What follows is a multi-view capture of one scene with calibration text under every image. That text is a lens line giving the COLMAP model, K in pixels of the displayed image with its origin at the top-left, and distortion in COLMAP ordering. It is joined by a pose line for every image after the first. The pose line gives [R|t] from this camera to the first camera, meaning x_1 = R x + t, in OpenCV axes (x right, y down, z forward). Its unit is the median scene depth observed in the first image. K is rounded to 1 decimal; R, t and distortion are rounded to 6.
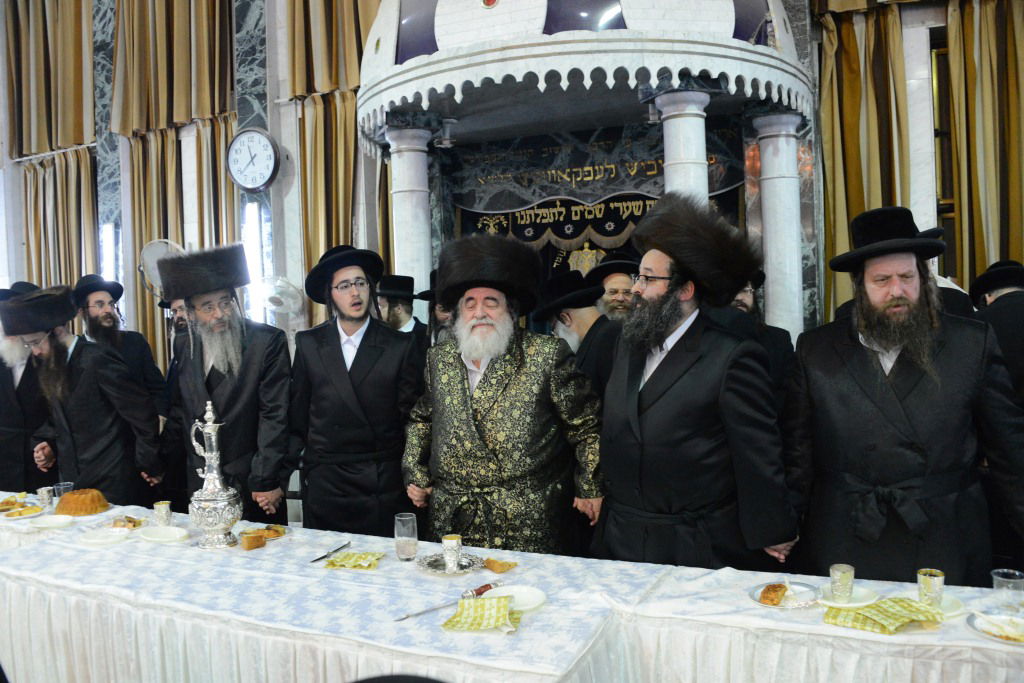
lens RADIAL K [[807.4, 0, 512.0], [0, 807.4, 341.5], [0, 0, 1]] dist [-0.155553, 0.082153]
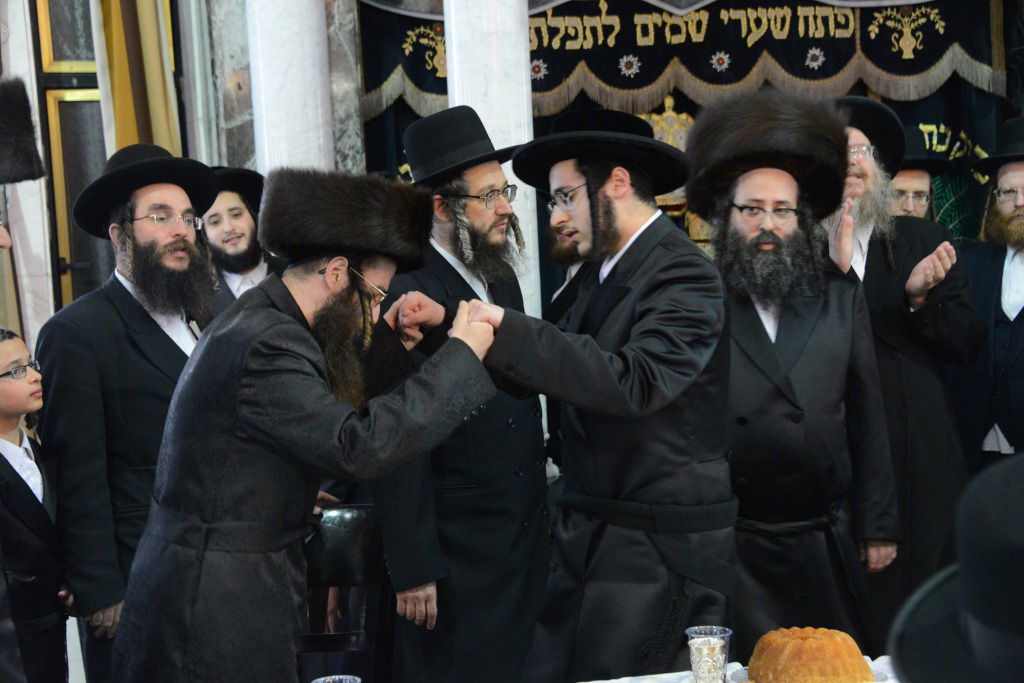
lens RADIAL K [[2242.0, 0, 512.0], [0, 2242.0, 341.5], [0, 0, 1]] dist [0.661755, 0.336957]
pose [[0.805316, -0.033305, 0.591910, -0.763550], [0.046716, 0.998881, -0.007355, 0.022109], [-0.591003, 0.033575, 0.805970, 0.016524]]
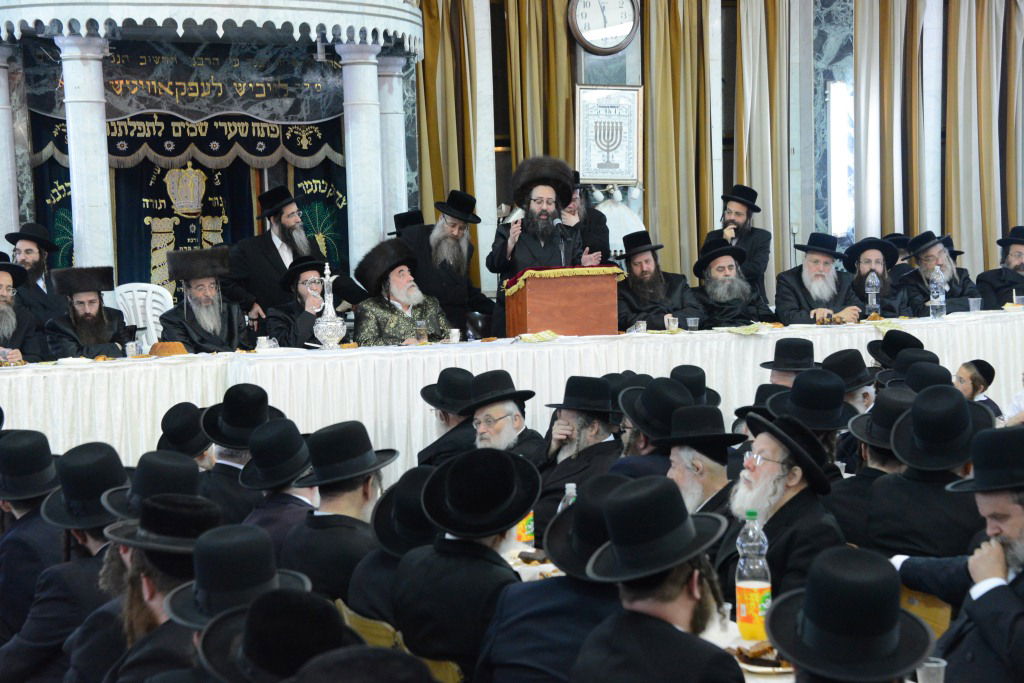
lens RADIAL K [[1977.1, 0, 512.0], [0, 1977.1, 341.5], [0, 0, 1]] dist [0.543156, 0.146802]
pose [[0.713498, -0.022681, 0.700290, -1.354531], [0.041721, 0.999078, -0.010149, 0.136464], [-0.699414, 0.036458, 0.713786, -1.007164]]
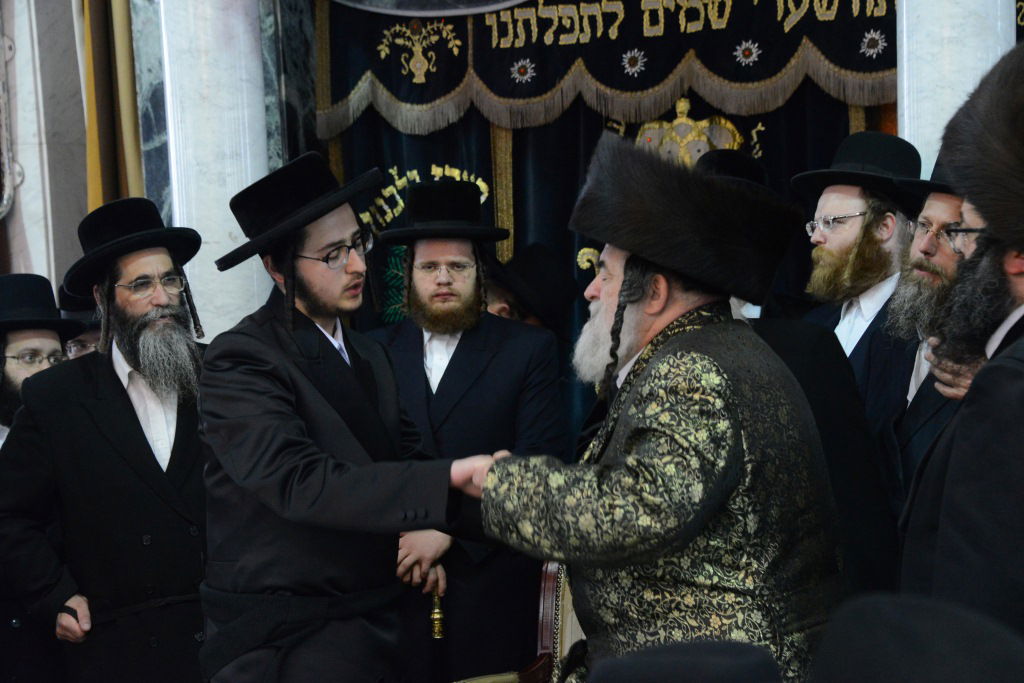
lens RADIAL K [[2924.9, 0, 512.0], [0, 2924.9, 341.5], [0, 0, 1]] dist [0.959481, 2.551447]
pose [[0.999233, -0.009275, 0.038032, -0.037404], [0.010026, 0.999757, -0.019616, 0.012532], [-0.037841, 0.019982, 0.999084, -0.339980]]
